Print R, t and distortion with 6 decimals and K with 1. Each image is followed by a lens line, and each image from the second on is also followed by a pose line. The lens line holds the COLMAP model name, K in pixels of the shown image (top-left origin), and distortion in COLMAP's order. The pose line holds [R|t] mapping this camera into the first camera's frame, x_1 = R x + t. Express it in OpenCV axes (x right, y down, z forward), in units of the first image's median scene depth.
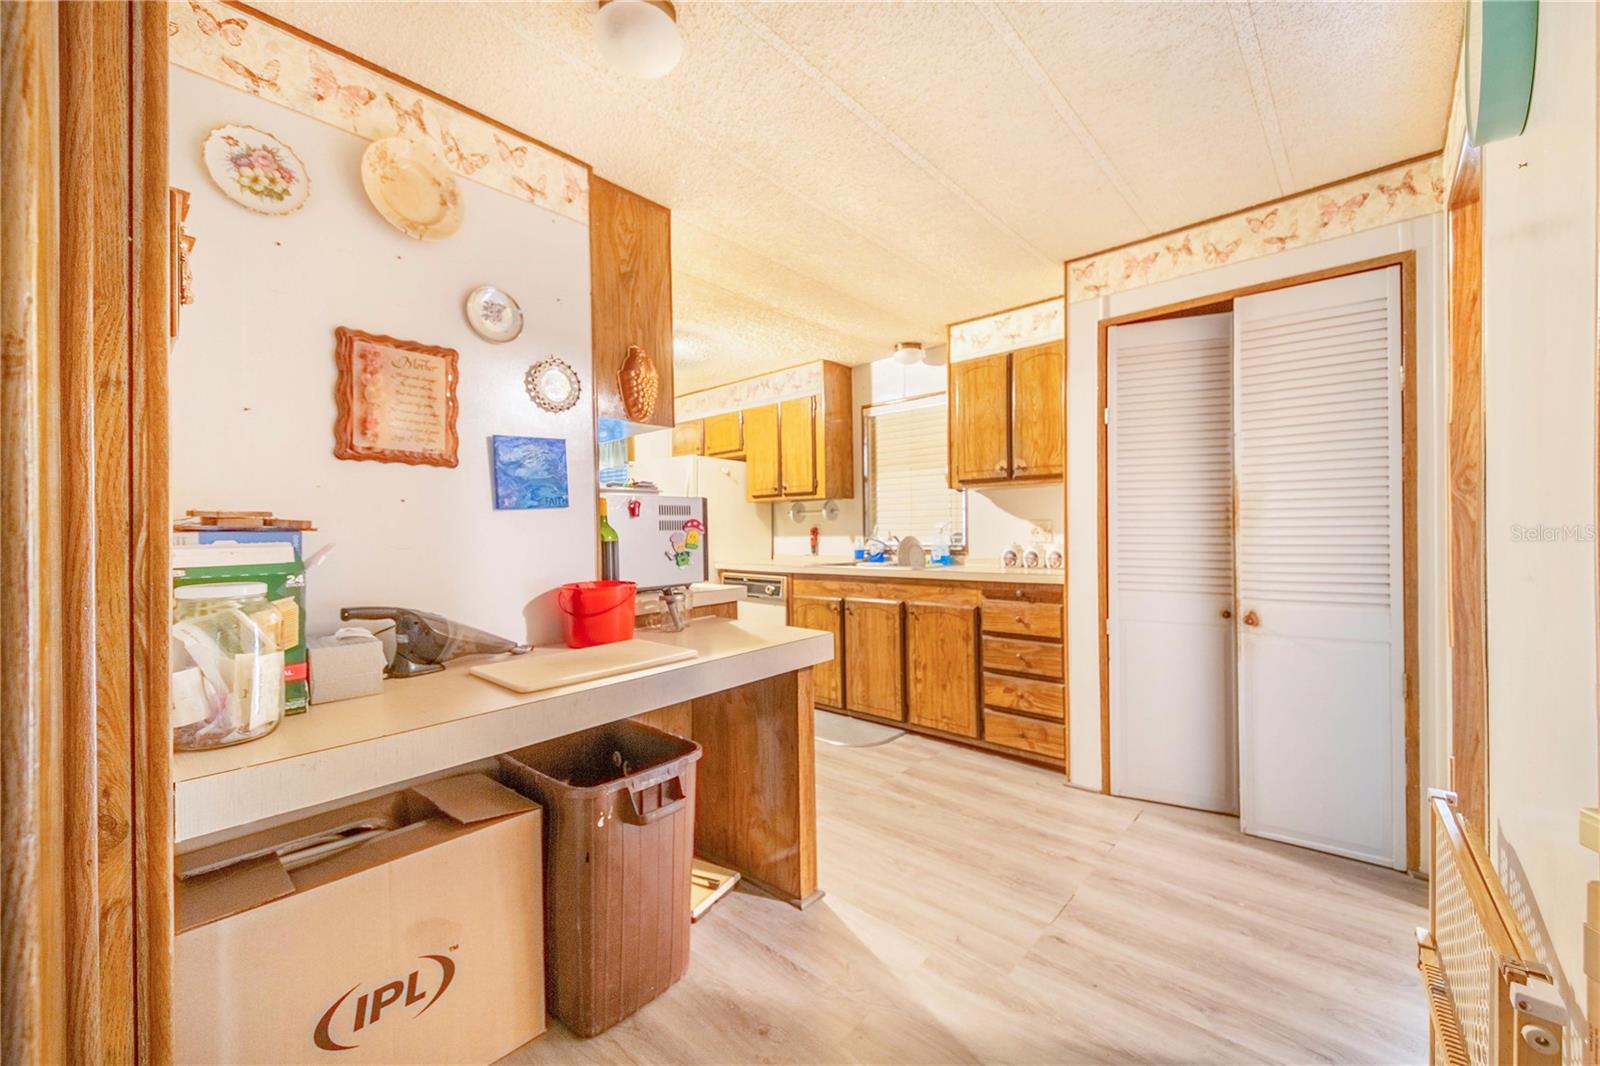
lens RADIAL K [[642.0, 0, 800.1], [0, 642.0, 541.8], [0, 0, 1]] dist [0.050878, -0.022057]
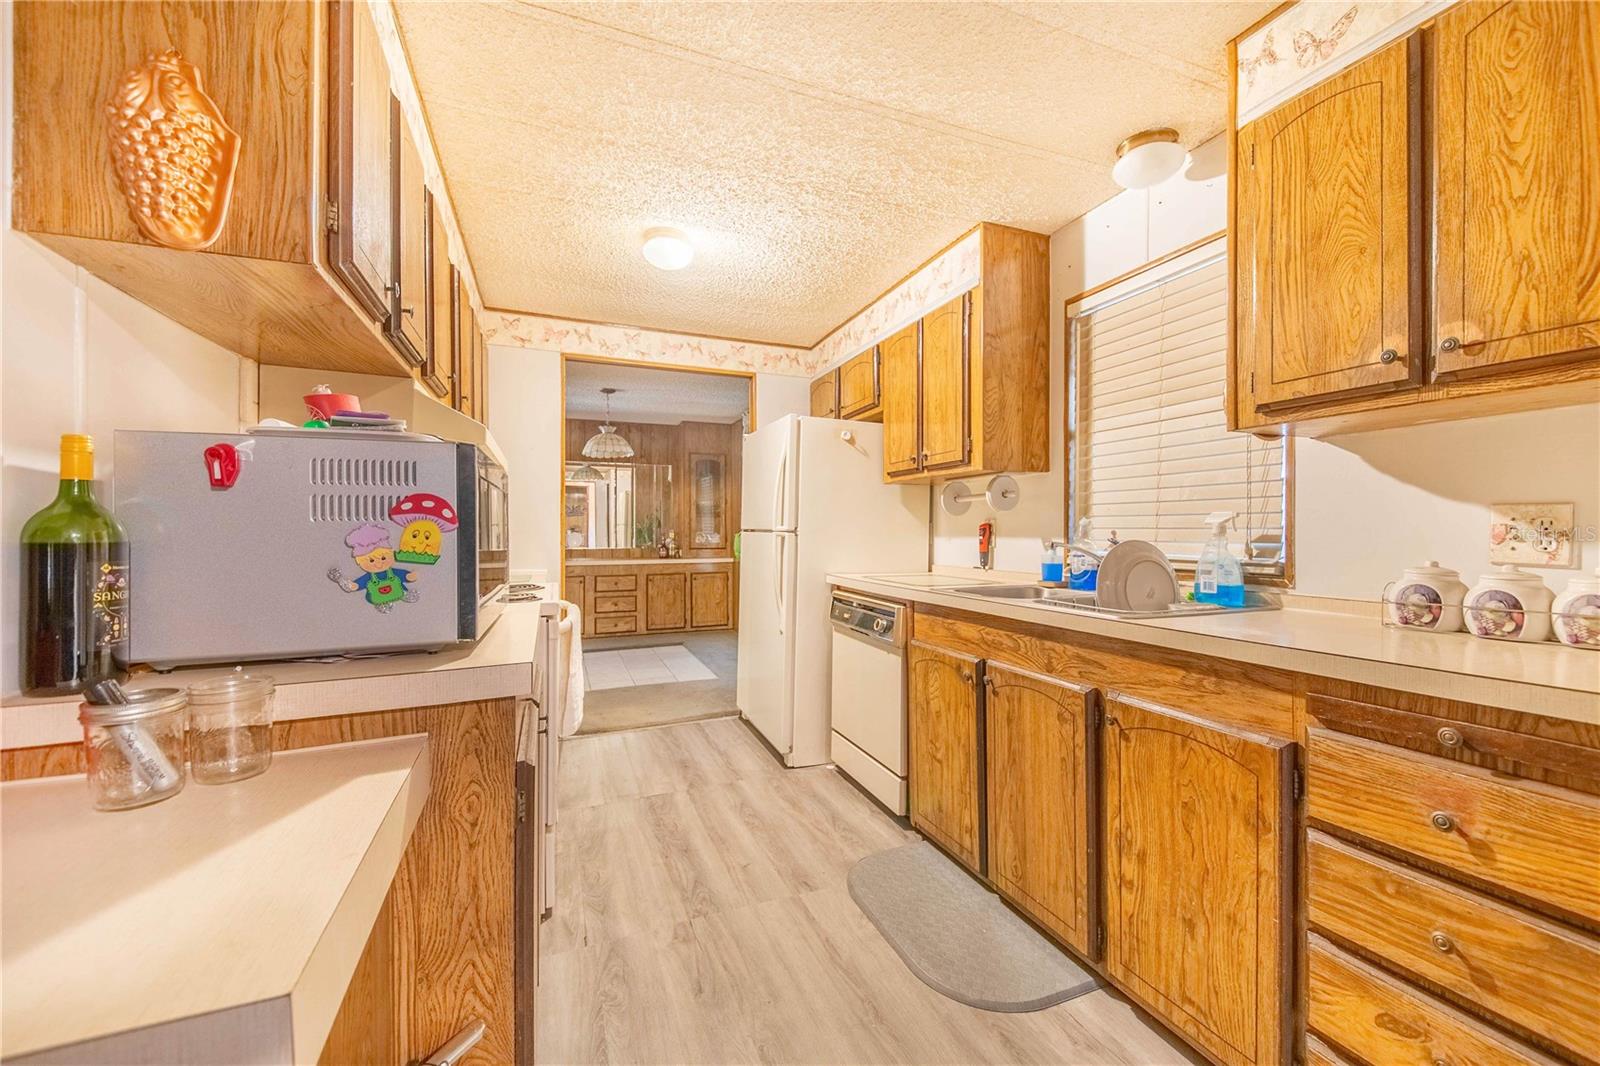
lens RADIAL K [[633.1, 0, 801.5], [0, 633.1, 538.4], [0, 0, 1]] dist [0.023015, -0.016239]
pose [[0.896529, 0.016362, -0.442684, 0.165902], [-0.017388, 0.999847, 0.001740, -0.007528], [0.442645, 0.006137, 0.896676, 0.502823]]
